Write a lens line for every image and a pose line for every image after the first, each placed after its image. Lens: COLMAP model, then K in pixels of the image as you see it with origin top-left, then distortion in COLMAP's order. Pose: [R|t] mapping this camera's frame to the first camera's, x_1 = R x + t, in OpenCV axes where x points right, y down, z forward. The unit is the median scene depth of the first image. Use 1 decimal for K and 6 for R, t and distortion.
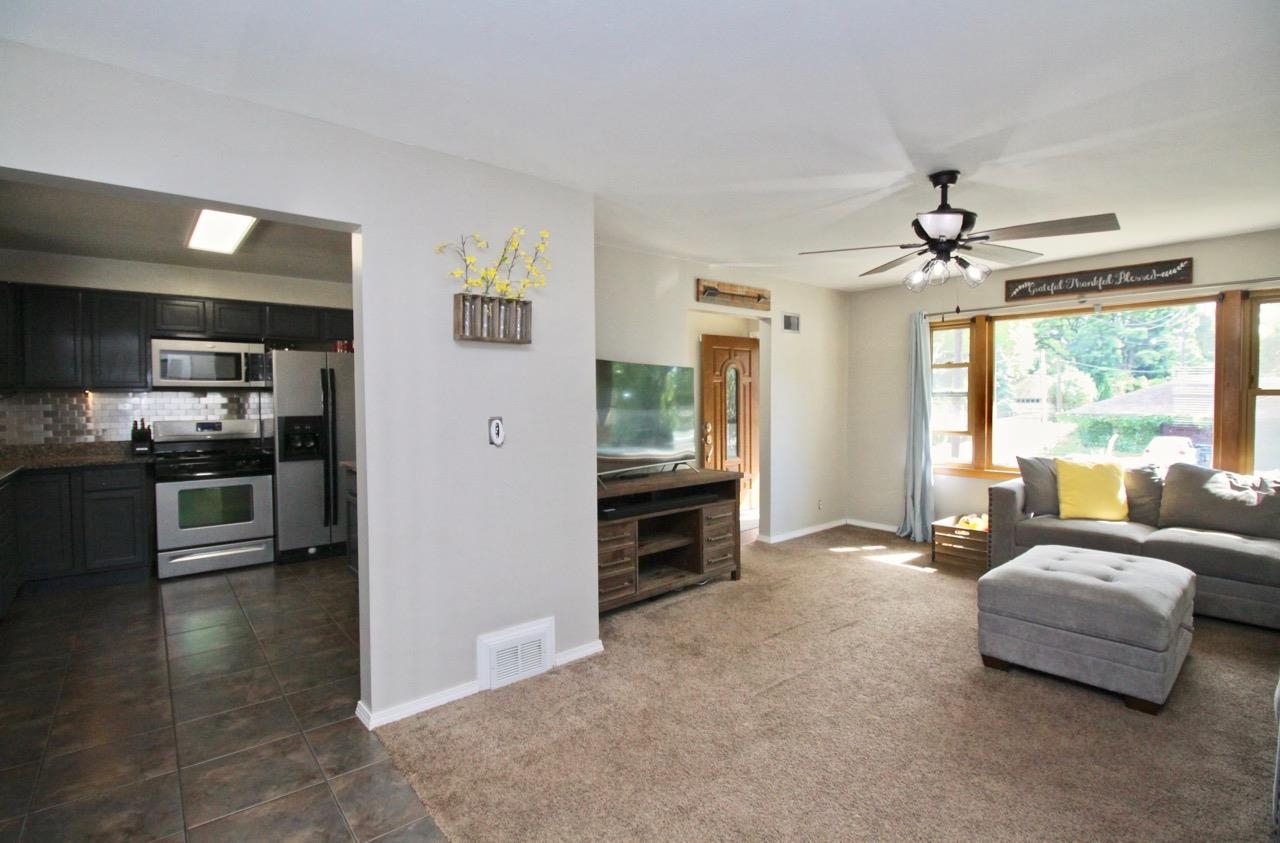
lens RADIAL K [[604.9, 0, 641.2], [0, 604.9, 417.6], [0, 0, 1]] dist [-0.005656, -0.001503]
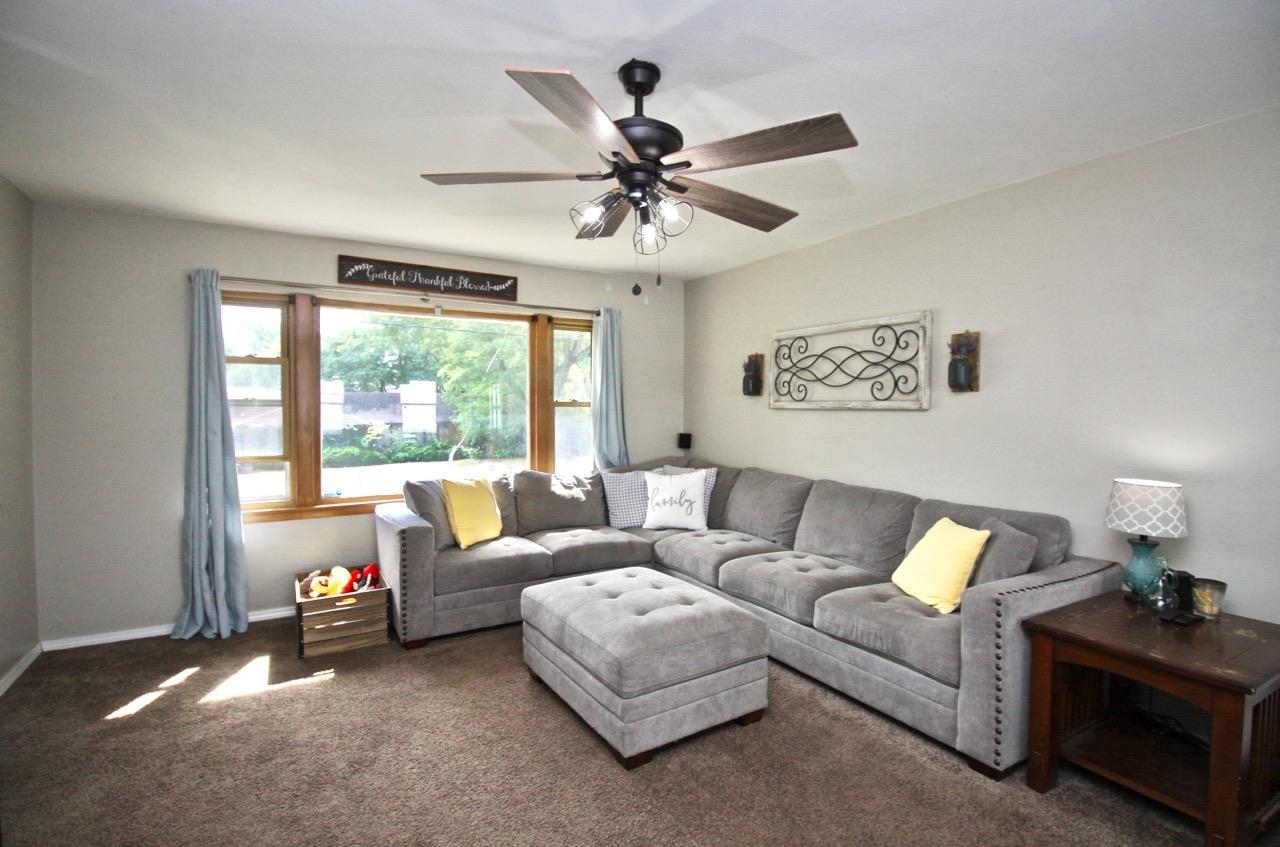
lens RADIAL K [[604.9, 0, 637.7], [0, 604.9, 419.3], [0, 0, 1]] dist [-0.005656, -0.001503]
pose [[0.168870, -0.013833, 0.985541, -0.098088], [0.029812, 0.999516, 0.008920, -0.015839], [-0.985187, 0.027875, 0.169201, 0.555792]]
